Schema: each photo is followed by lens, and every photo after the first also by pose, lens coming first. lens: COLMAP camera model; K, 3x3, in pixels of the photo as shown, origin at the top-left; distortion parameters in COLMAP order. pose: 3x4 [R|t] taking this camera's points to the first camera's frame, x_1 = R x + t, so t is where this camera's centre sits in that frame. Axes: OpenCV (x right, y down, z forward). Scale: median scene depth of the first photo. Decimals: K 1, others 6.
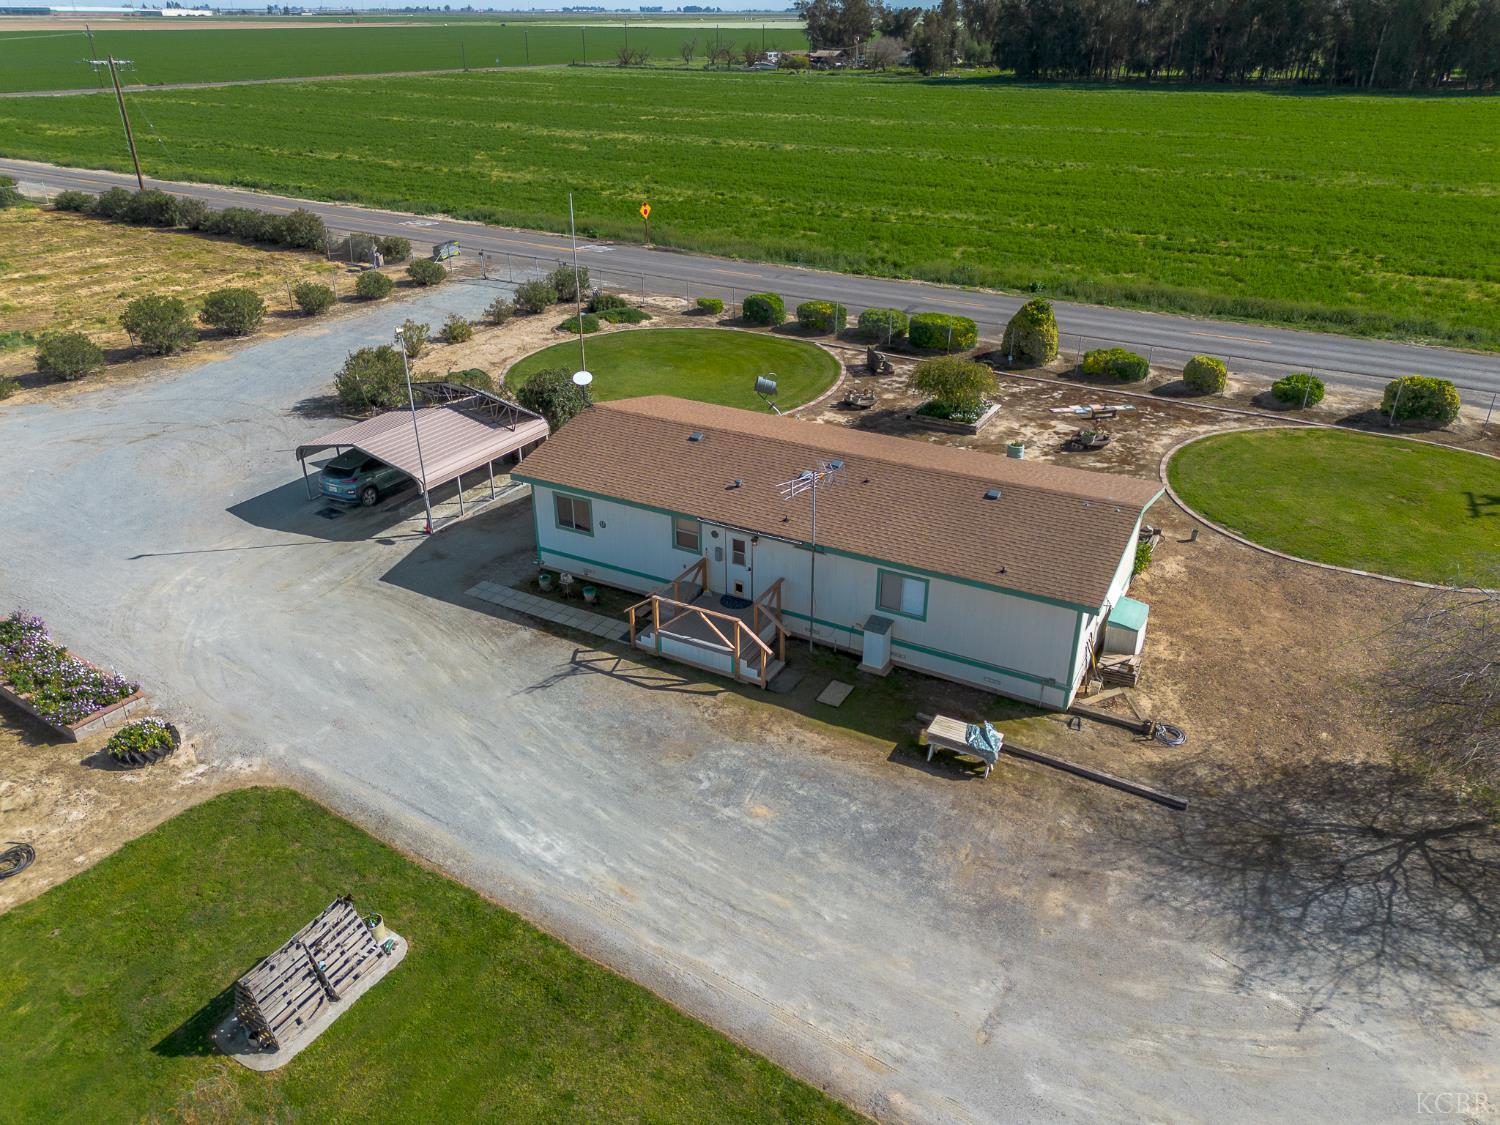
lens RADIAL K [[1066.6, 0, 751.0], [0, 1066.6, 561.2], [0, 0, 1]] dist [0.060331, -0.056498]
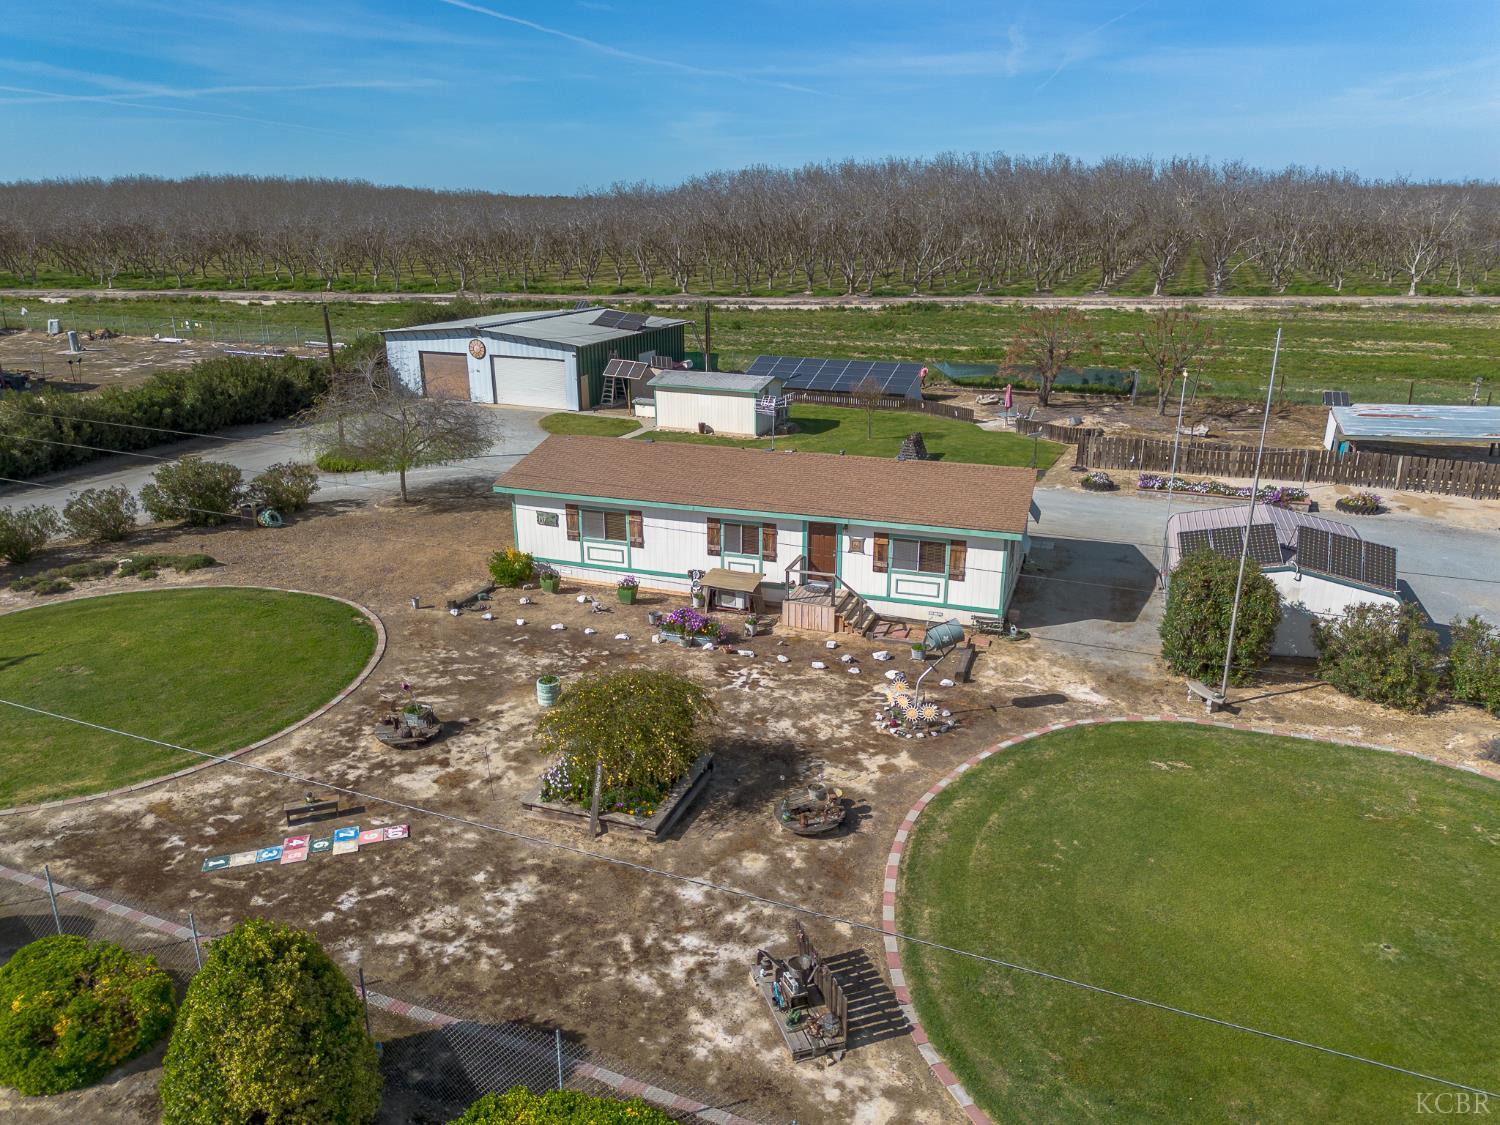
lens RADIAL K [[1066.6, 0, 751.2], [0, 1066.6, 555.2], [0, 0, 1]] dist [0.060331, -0.056498]
pose [[-0.985149, 0.054611, -0.162784, 0.274829], [-0.077091, 0.706452, 0.703550, -0.773181], [0.153421, 0.705651, -0.691751, 1.719064]]
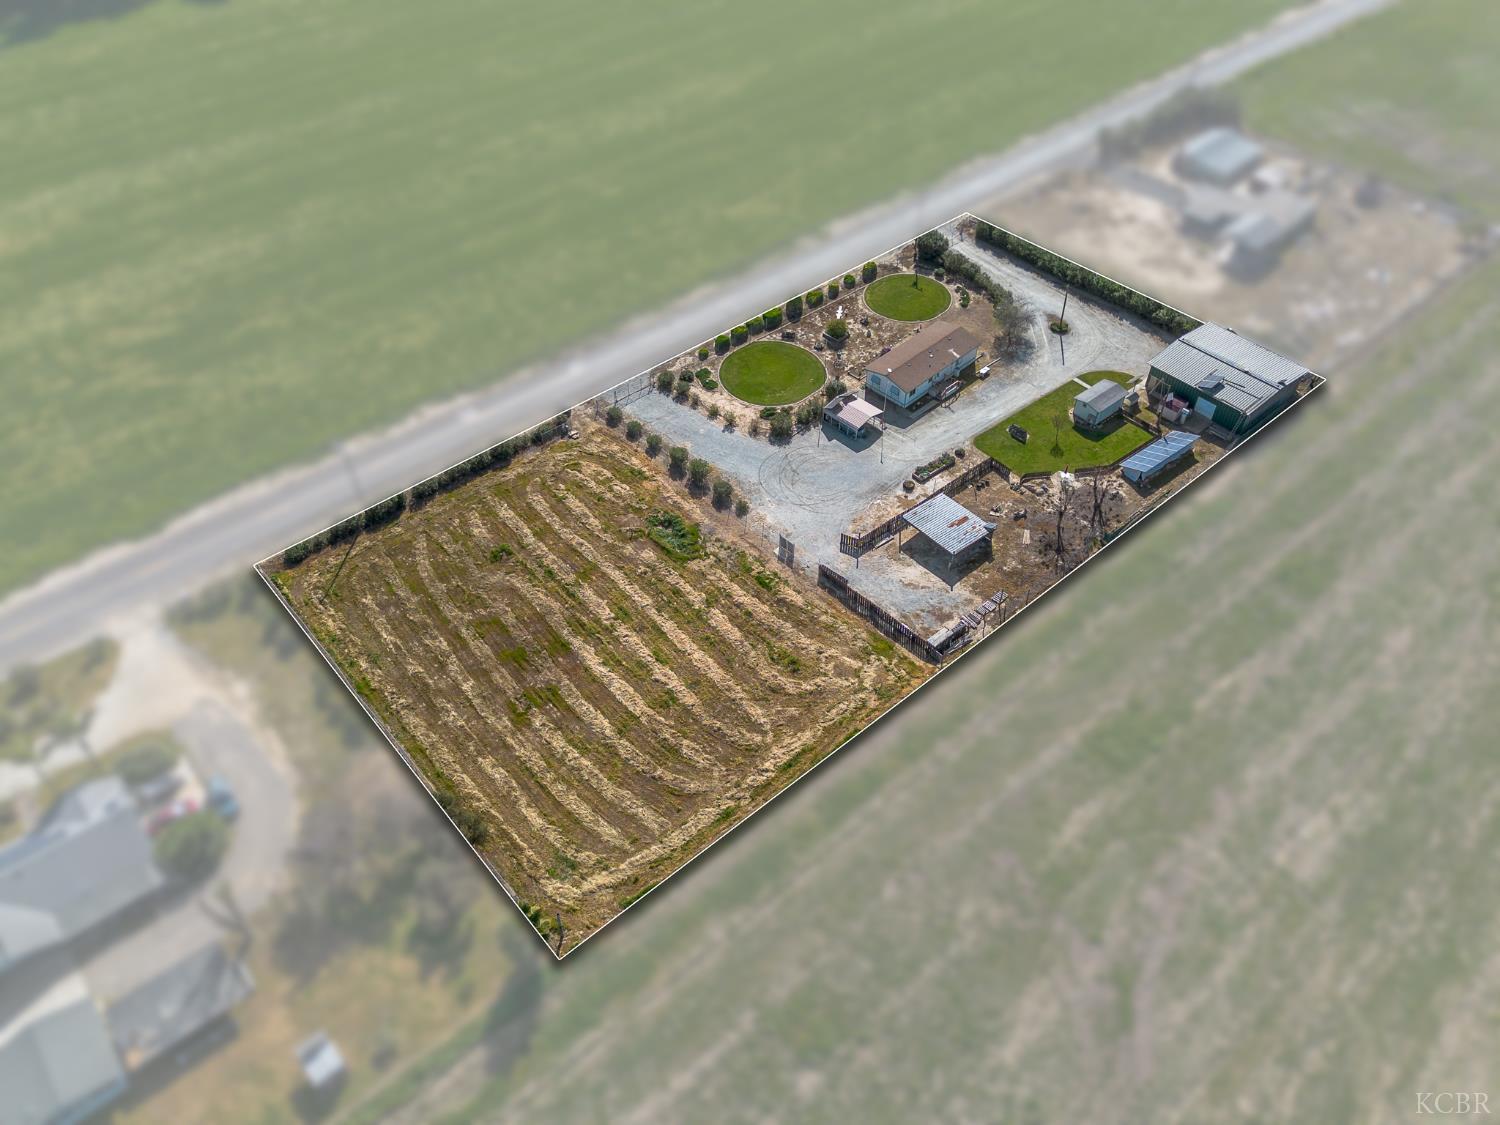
lens RADIAL K [[1066.6, 0, 748.4], [0, 1066.6, 565.3], [0, 0, 1]] dist [0.060331, -0.056498]
pose [[0.291932, -0.688218, 0.664177, -3.843176], [0.438012, 0.713527, 0.546831, -2.280188], [-0.850248, 0.131280, 0.509749, -0.673756]]
